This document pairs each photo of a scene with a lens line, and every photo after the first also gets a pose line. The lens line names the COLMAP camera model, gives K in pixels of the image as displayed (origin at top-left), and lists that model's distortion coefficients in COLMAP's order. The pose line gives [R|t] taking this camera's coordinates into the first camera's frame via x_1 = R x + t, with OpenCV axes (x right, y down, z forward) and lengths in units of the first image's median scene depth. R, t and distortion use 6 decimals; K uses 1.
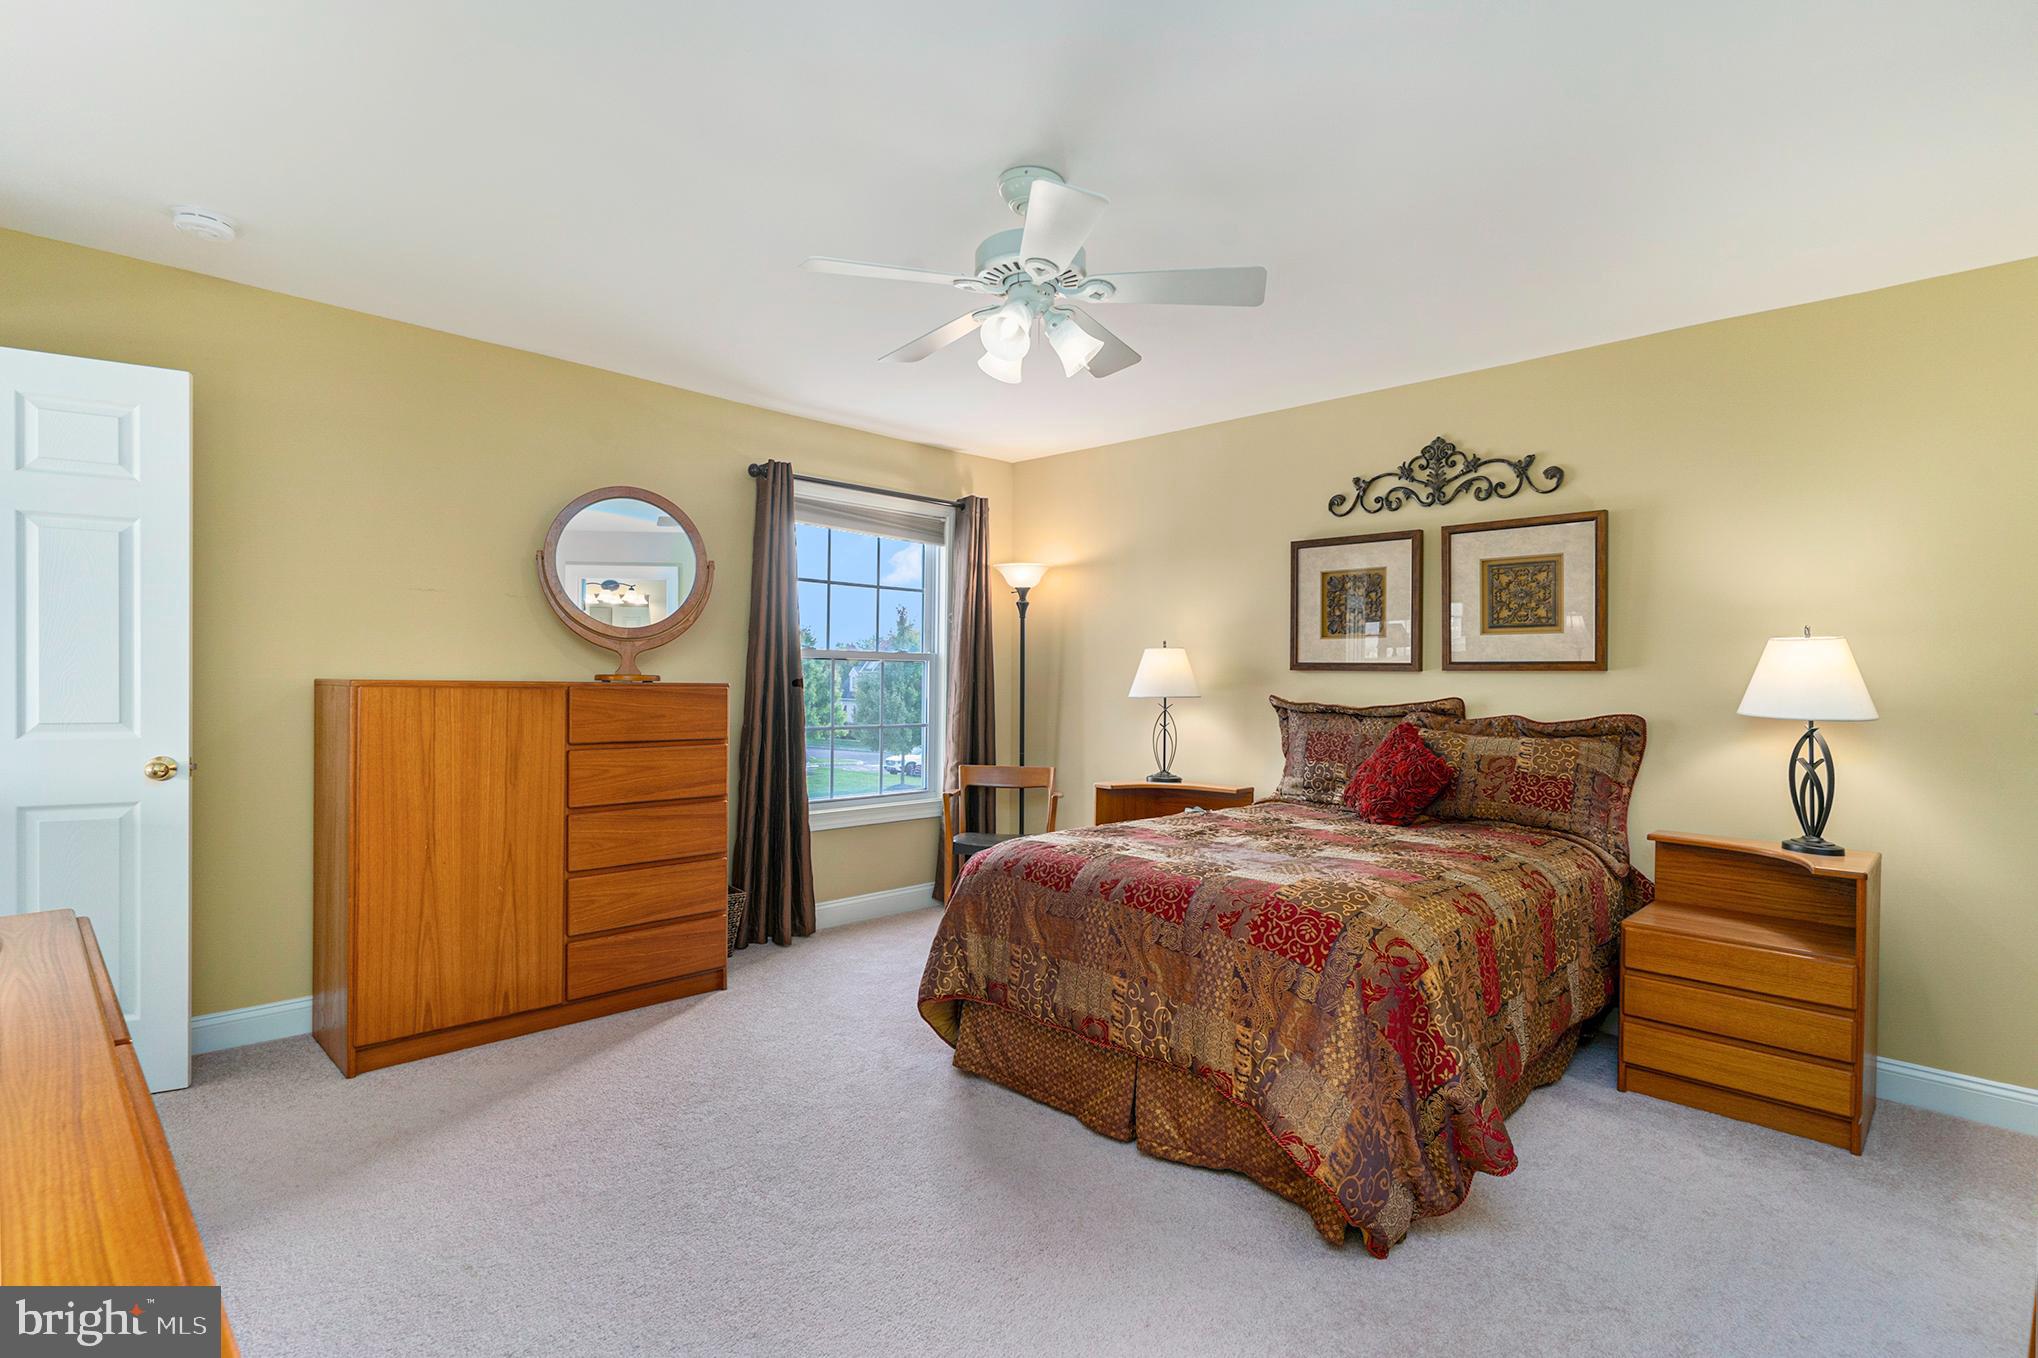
lens RADIAL K [[983.4, 0, 1028.0], [0, 983.4, 687.0], [0, 0, 1]] dist [0.001836, 0.000210]
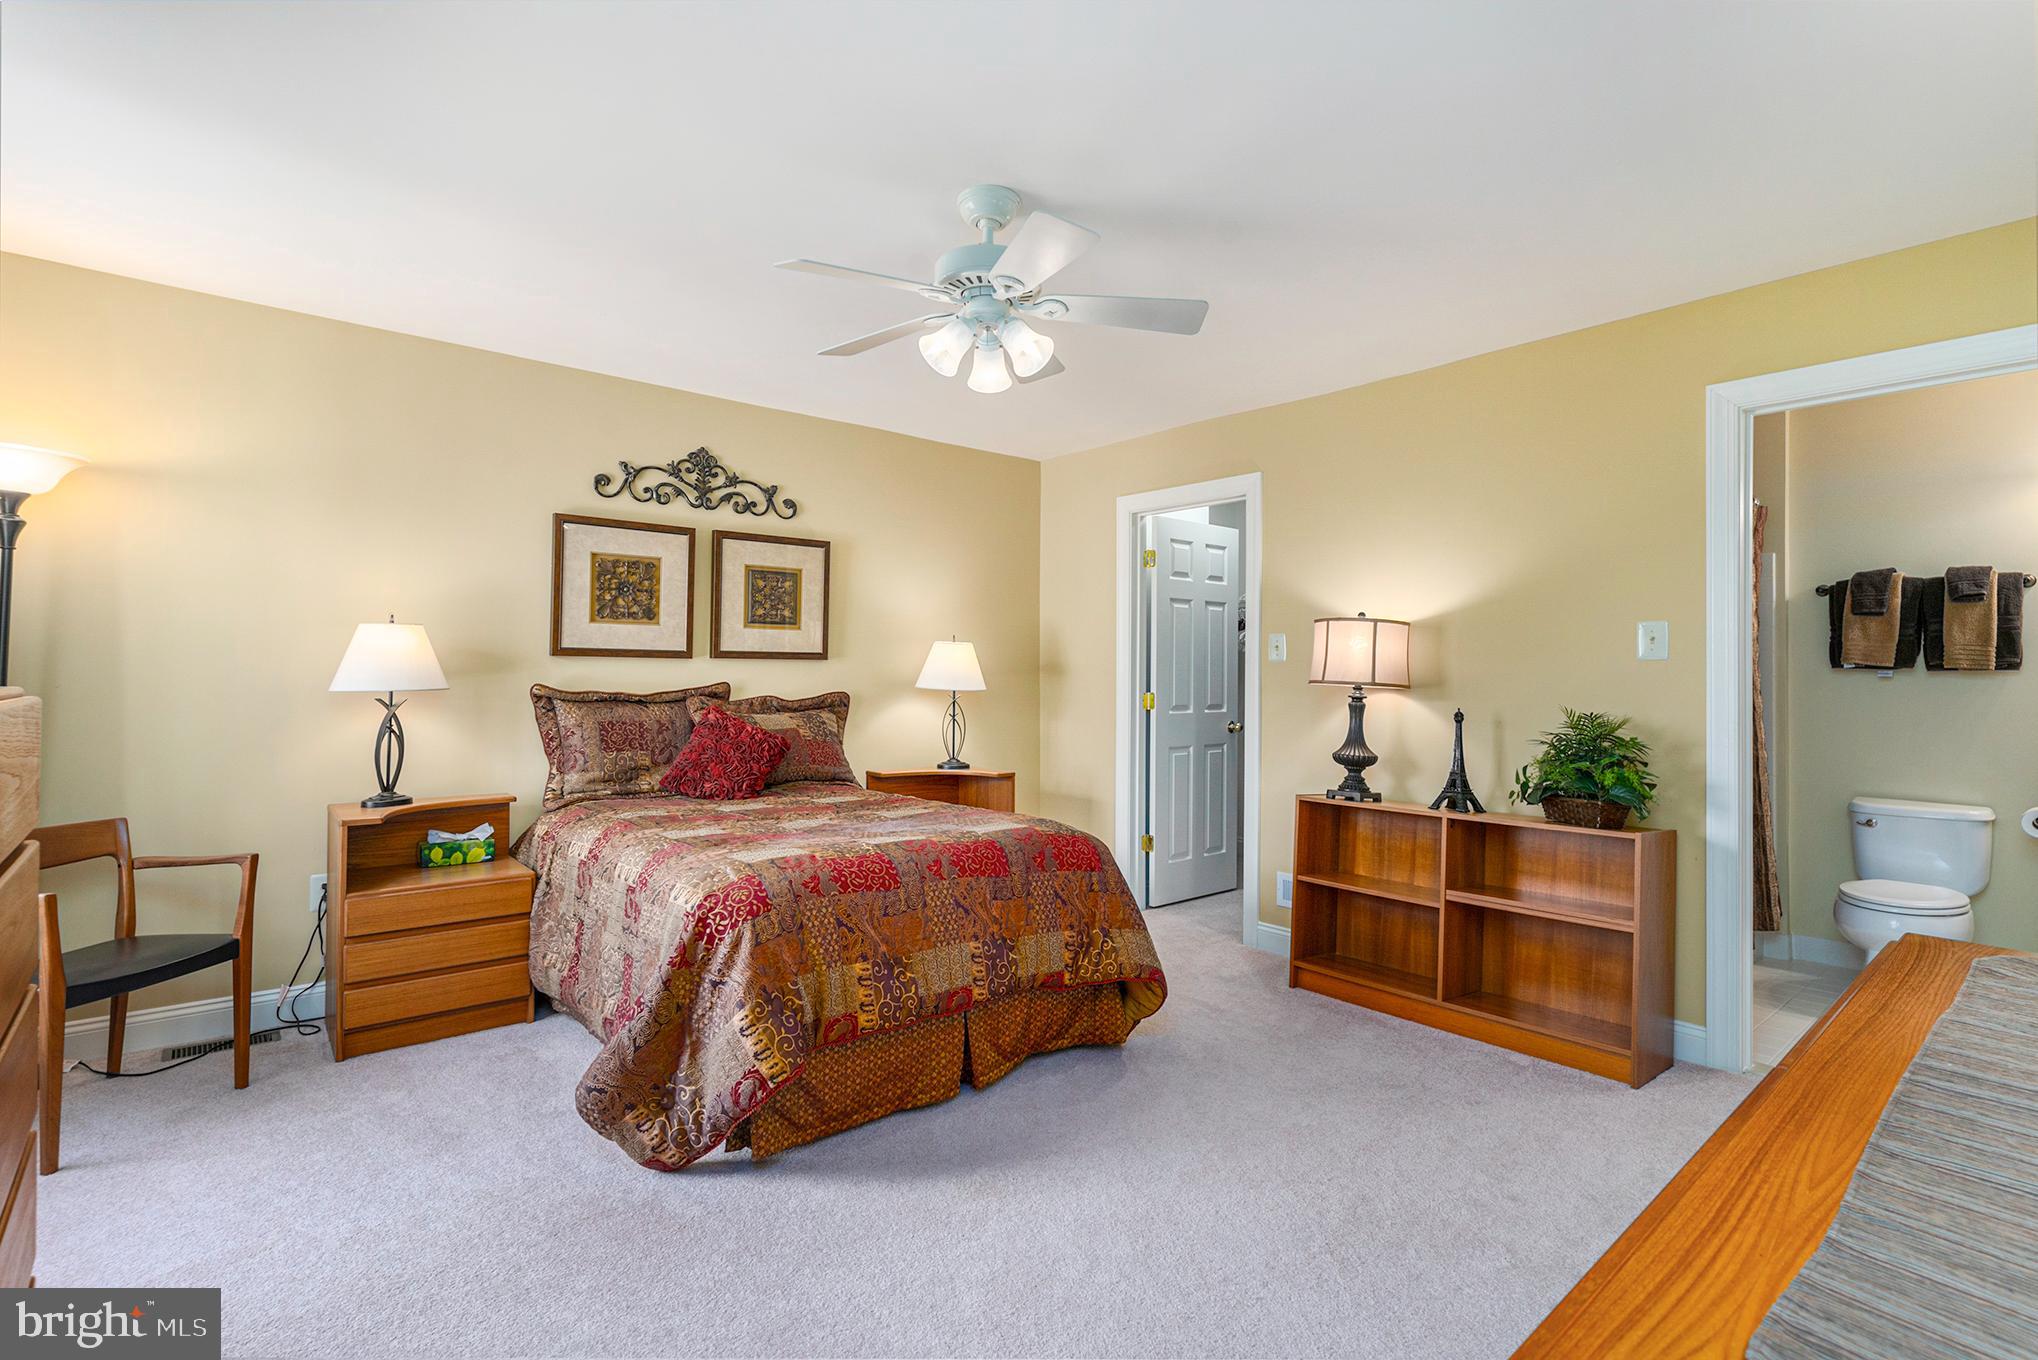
lens RADIAL K [[939.8, 0, 1019.0], [0, 939.8, 680.0], [0, 0, 1]] dist [0.000689, 0.000164]
pose [[0.095698, -0.023575, 0.995131, -0.606756], [-0.001688, 0.999714, 0.023846, -0.017848], [-0.995409, -0.003962, 0.095631, 0.543561]]
